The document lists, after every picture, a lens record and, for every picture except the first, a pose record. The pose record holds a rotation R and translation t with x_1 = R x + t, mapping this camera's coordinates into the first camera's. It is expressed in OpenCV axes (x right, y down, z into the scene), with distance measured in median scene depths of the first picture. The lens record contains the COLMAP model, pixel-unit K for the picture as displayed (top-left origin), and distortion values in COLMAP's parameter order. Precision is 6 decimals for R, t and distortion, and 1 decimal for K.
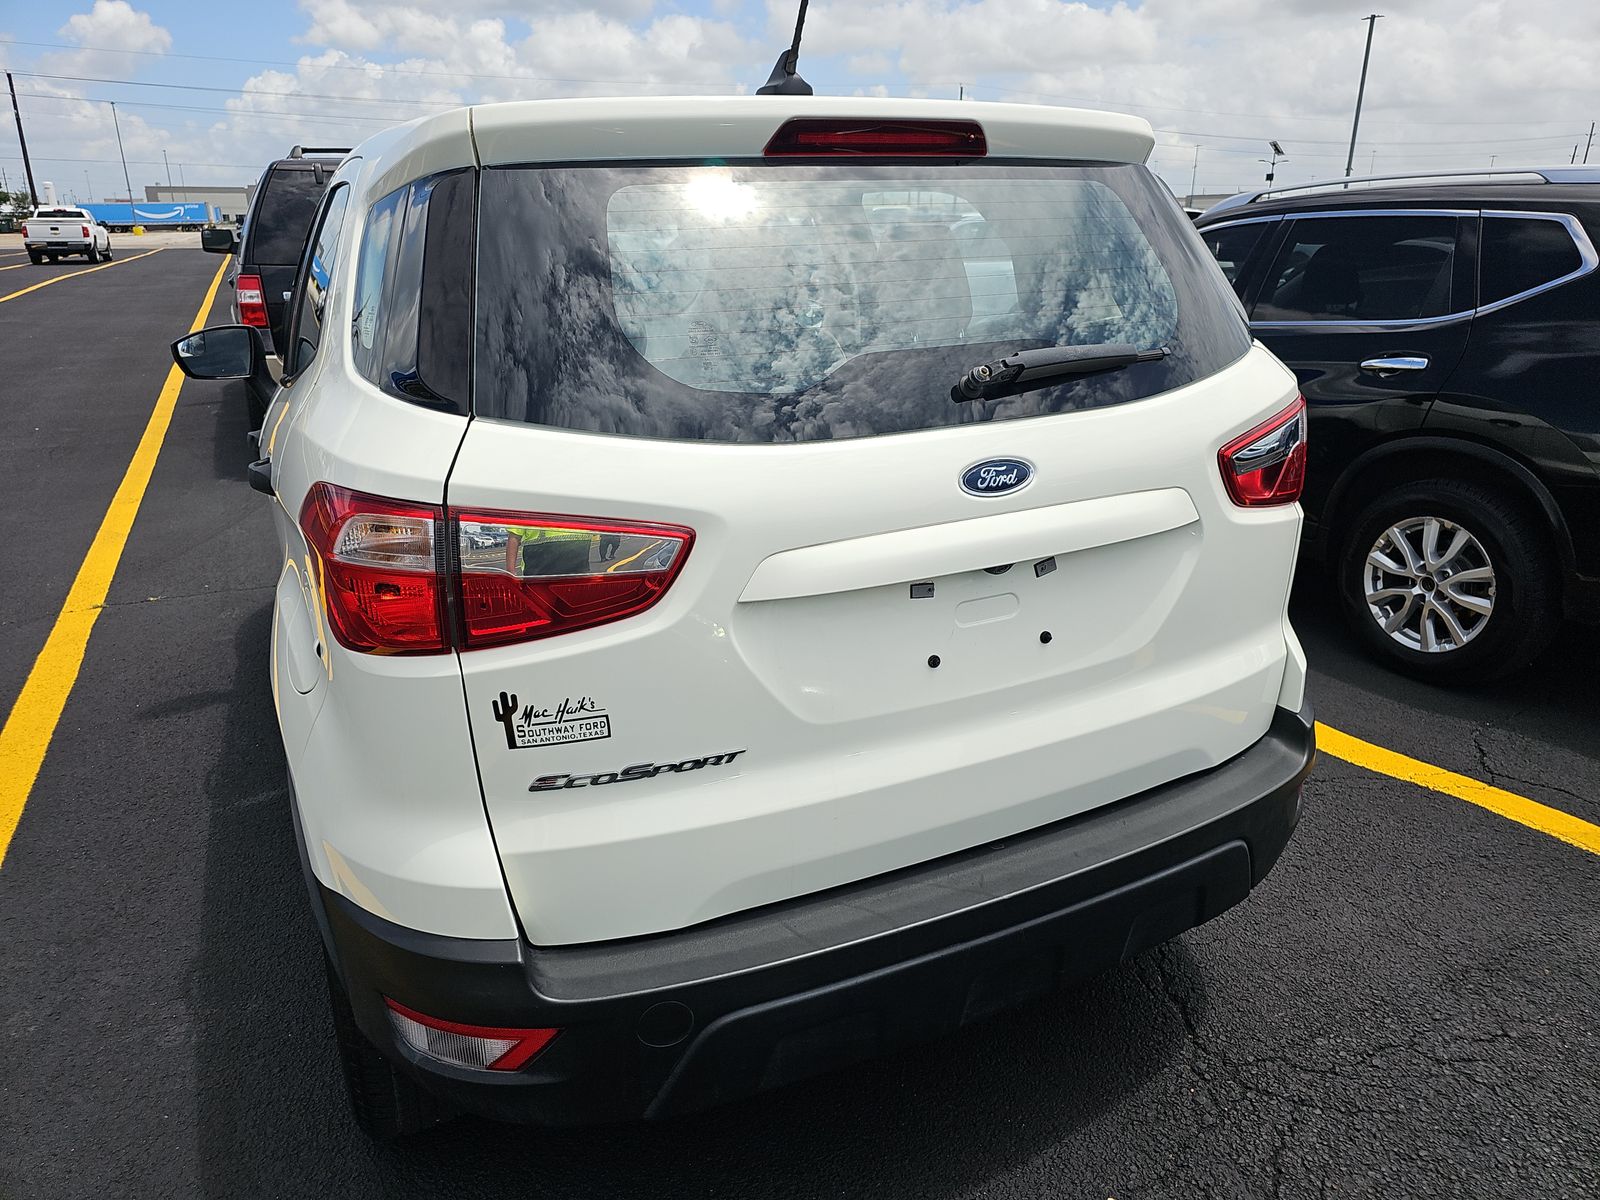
lens RADIAL K [[1072.6, 0, 804.6], [0, 1072.6, 596.6], [0, 0, 1]] dist [0.033355, -0.031805]
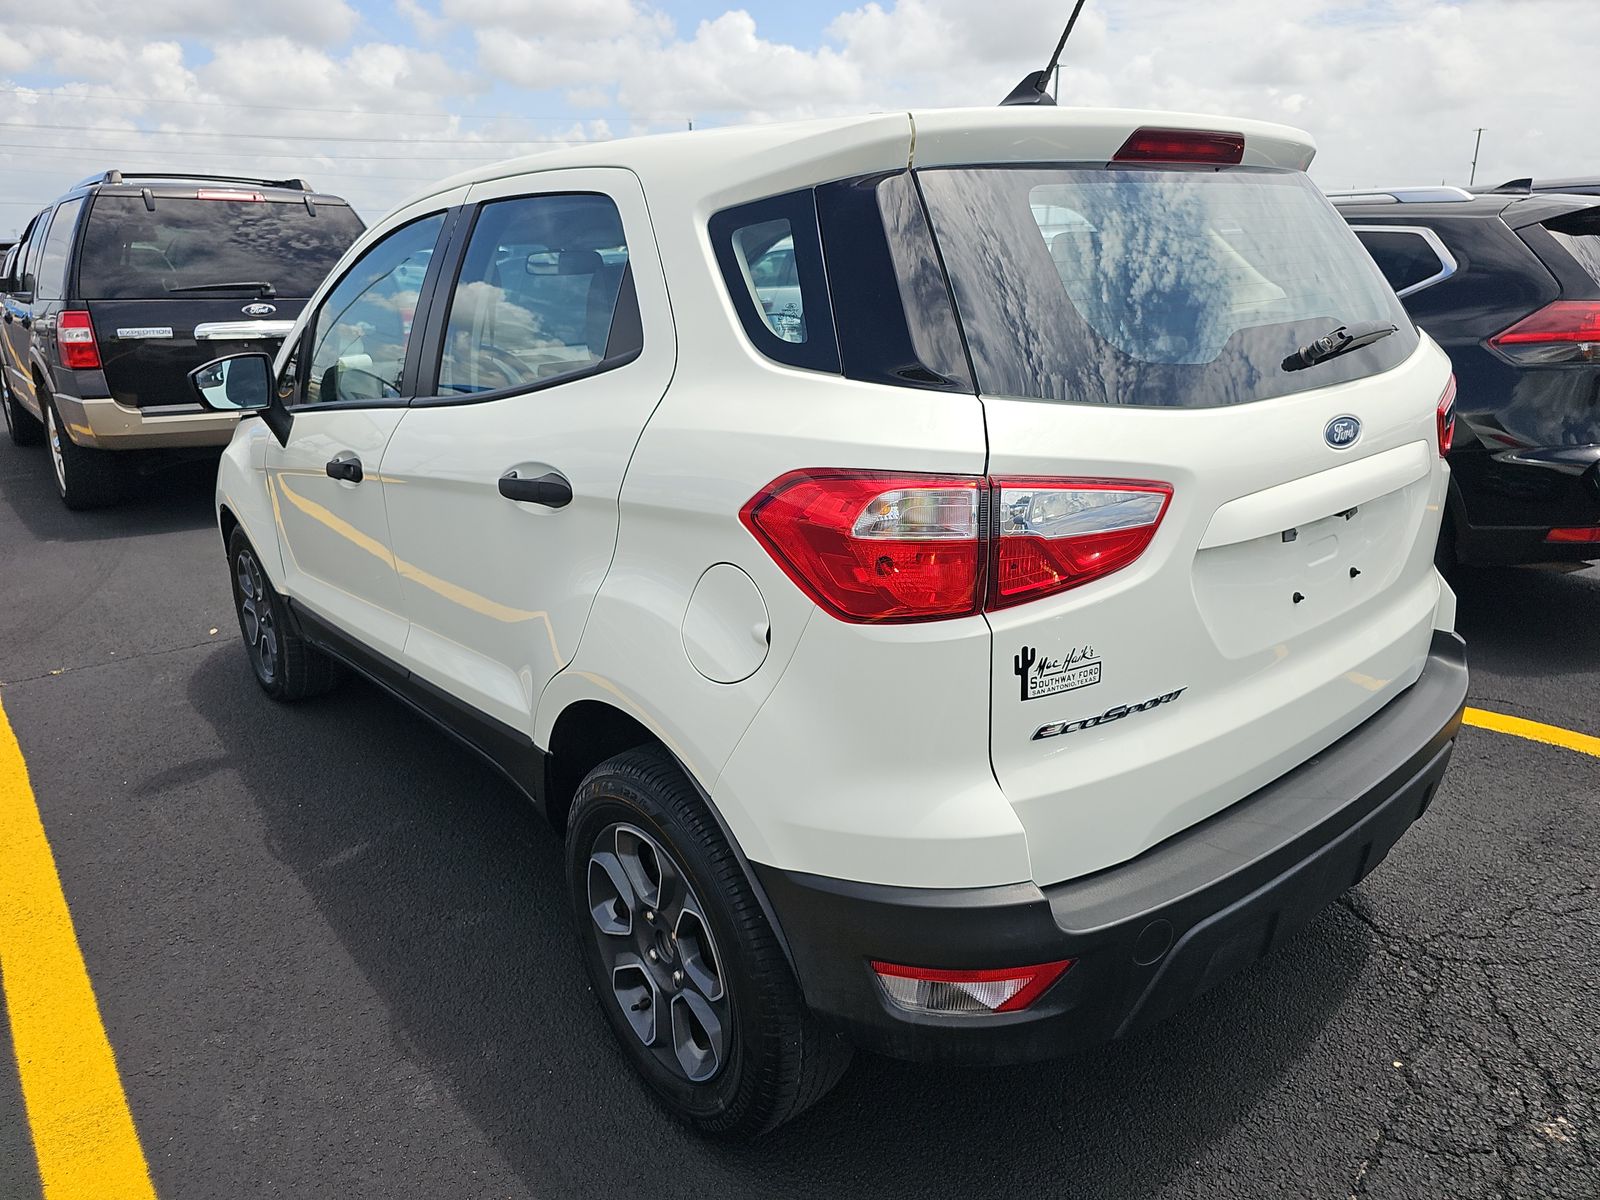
lens RADIAL K [[1072.6, 0, 812.2], [0, 1072.6, 589.8], [0, 0, 1]] dist [0.033355, -0.031805]
pose [[0.971225, -0.081909, 0.223634, -0.689325], [0.089061, 0.995782, -0.022066, 0.034718], [-0.220883, 0.041348, 0.974423, -0.004213]]
